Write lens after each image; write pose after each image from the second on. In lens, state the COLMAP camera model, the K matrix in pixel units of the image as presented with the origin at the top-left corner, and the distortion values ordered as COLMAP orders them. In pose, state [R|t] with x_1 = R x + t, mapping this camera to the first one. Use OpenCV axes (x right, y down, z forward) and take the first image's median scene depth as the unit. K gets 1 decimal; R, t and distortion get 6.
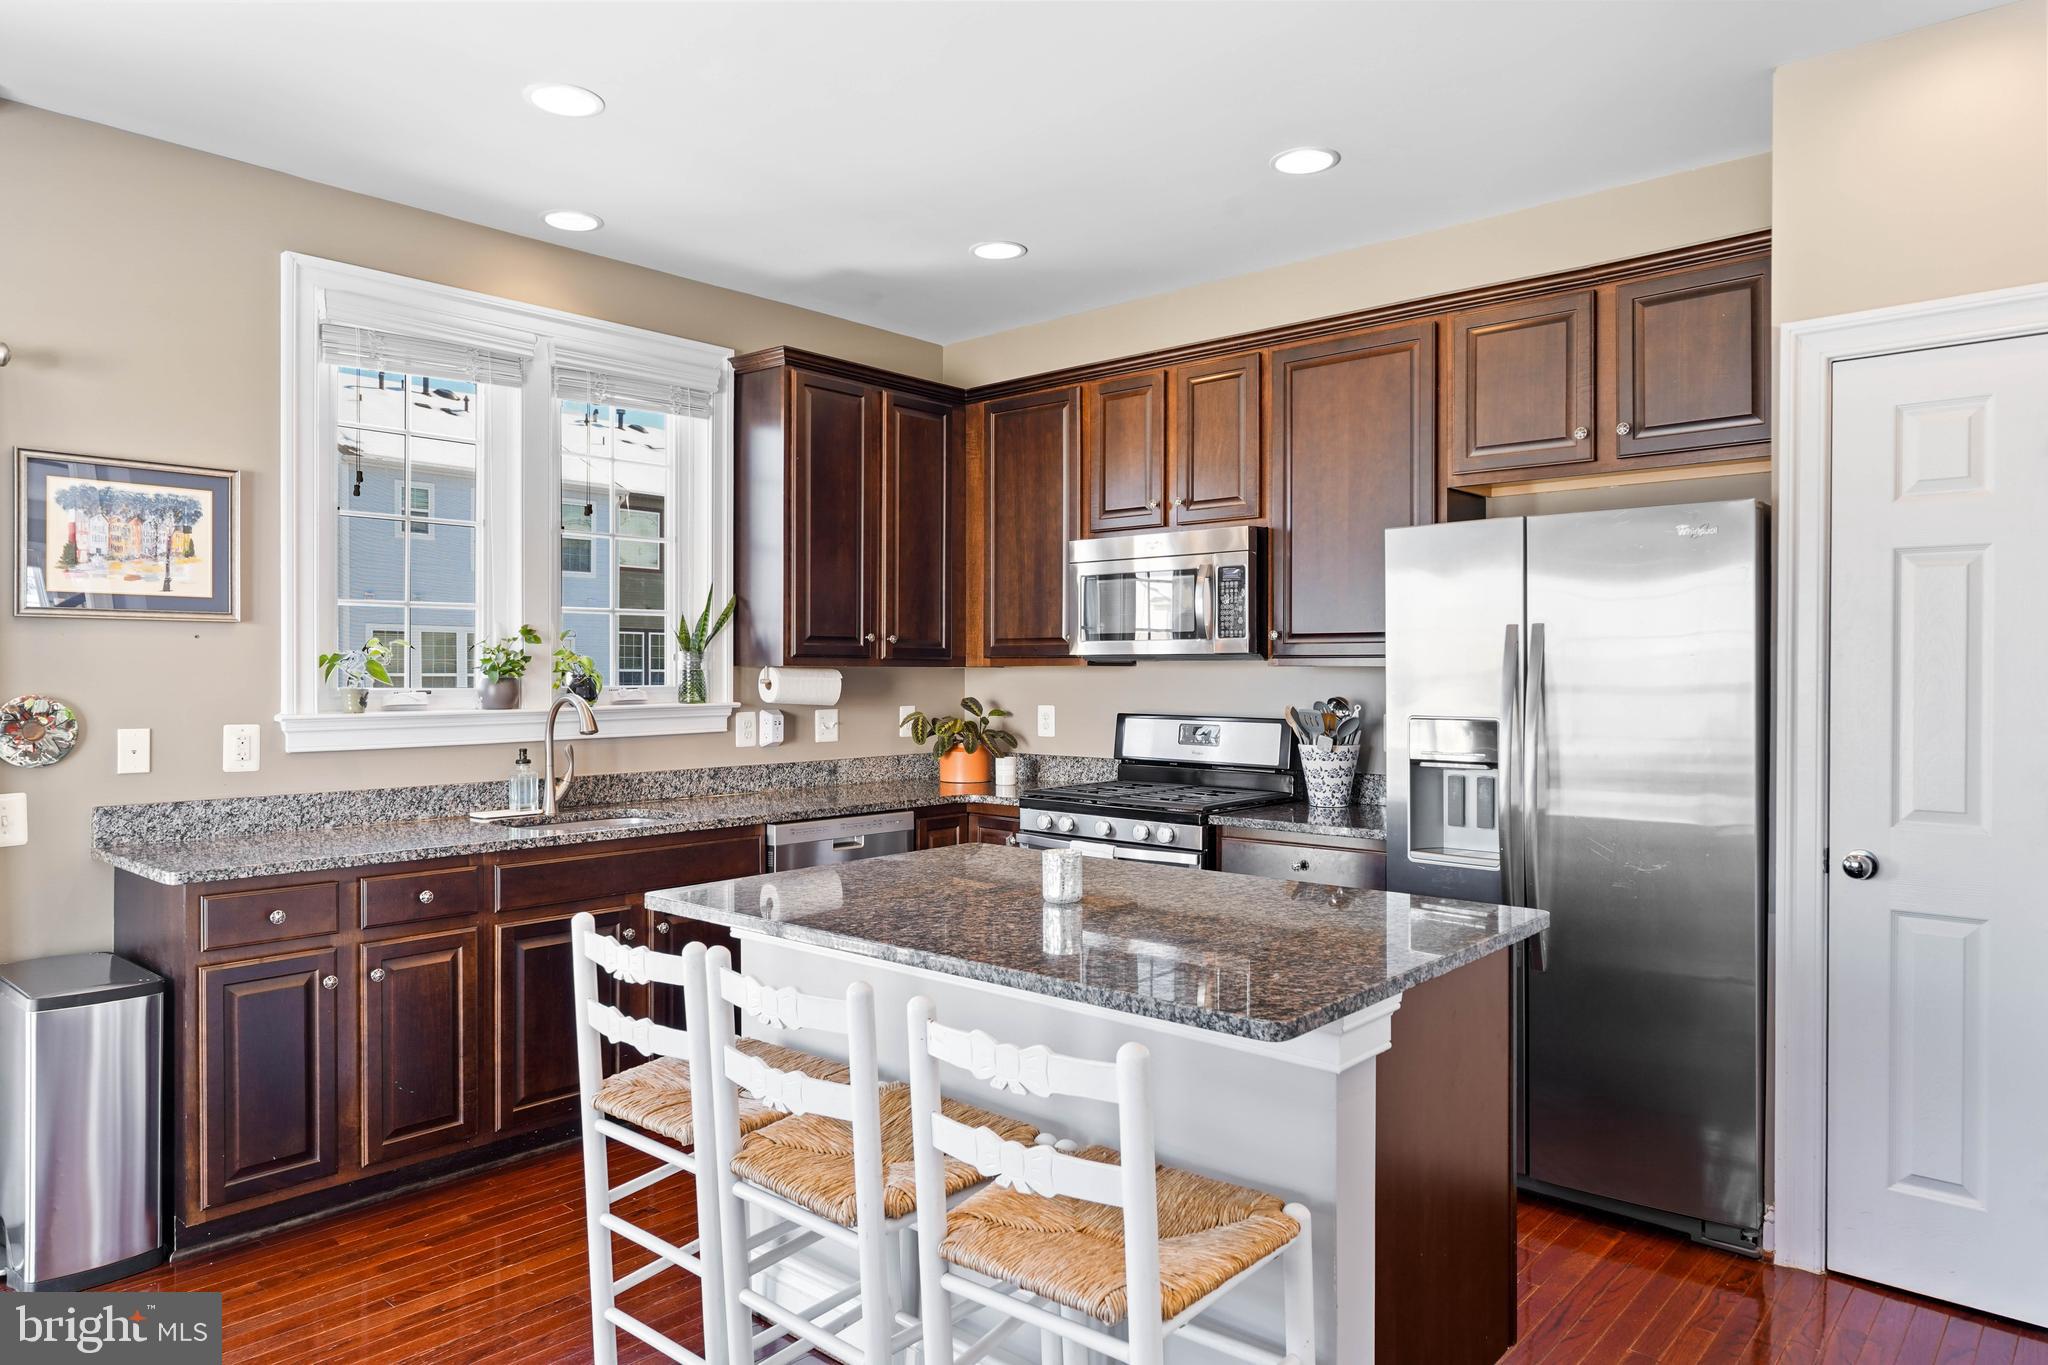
lens RADIAL K [[1295.6, 0, 1017.6], [0, 1295.6, 672.6], [0, 0, 1]] dist [0.001667, 0.001303]
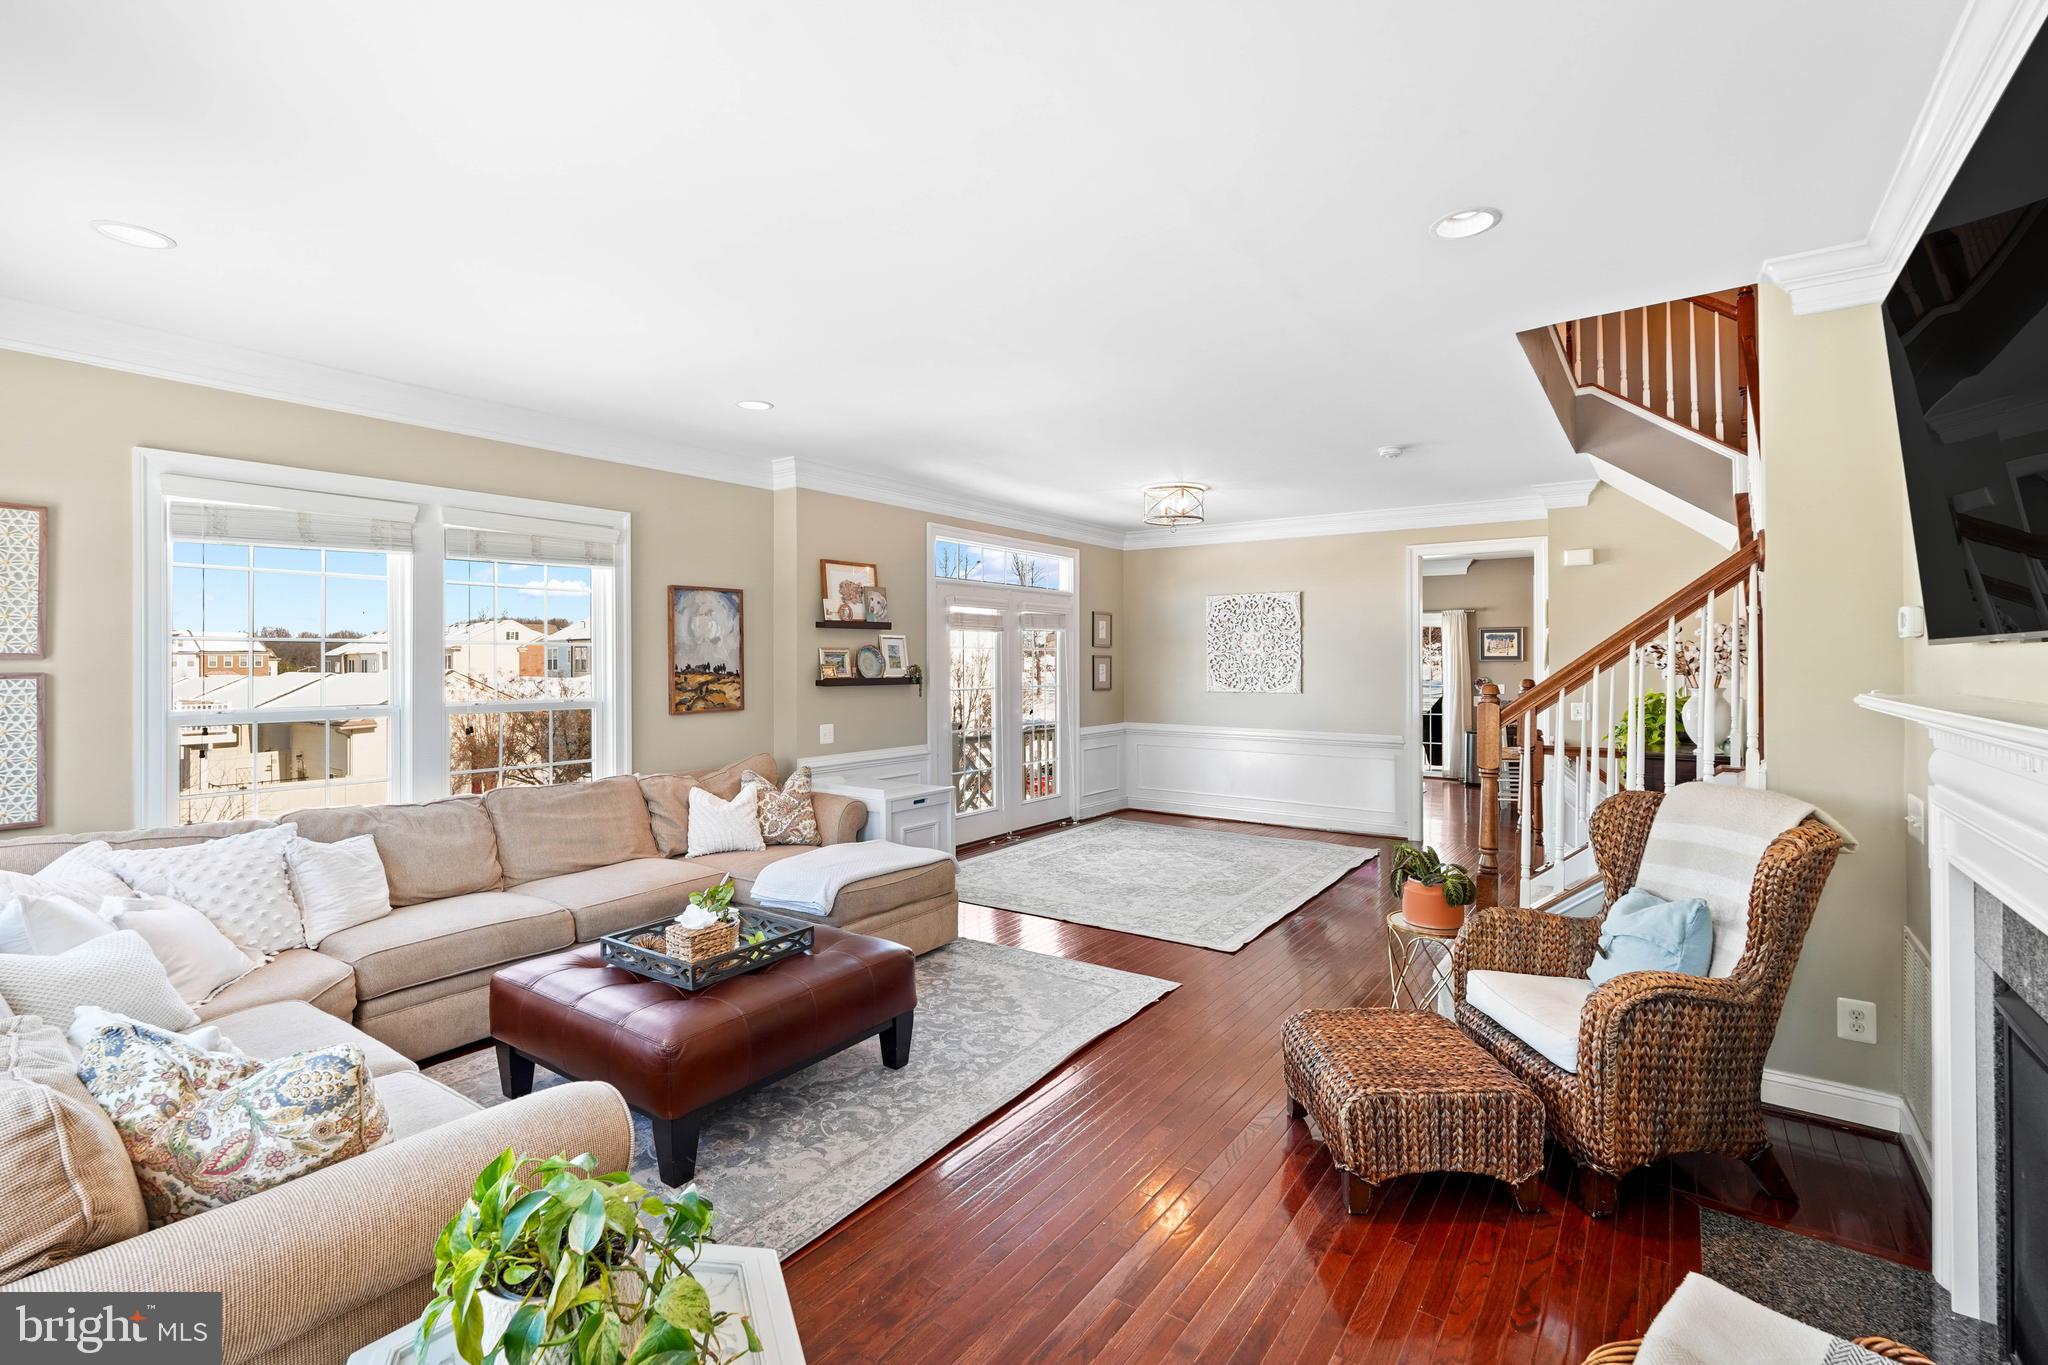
lens RADIAL K [[910.6, 0, 1019.2], [0, 910.6, 664.0], [0, 0, 1]] dist [-0.016112, 0.009588]
pose [[0.091896, -0.002114, -0.995766, 2.190409], [-0.000714, 0.999997, -0.002189, -0.020188], [0.995768, 0.000912, 0.091894, -0.941640]]
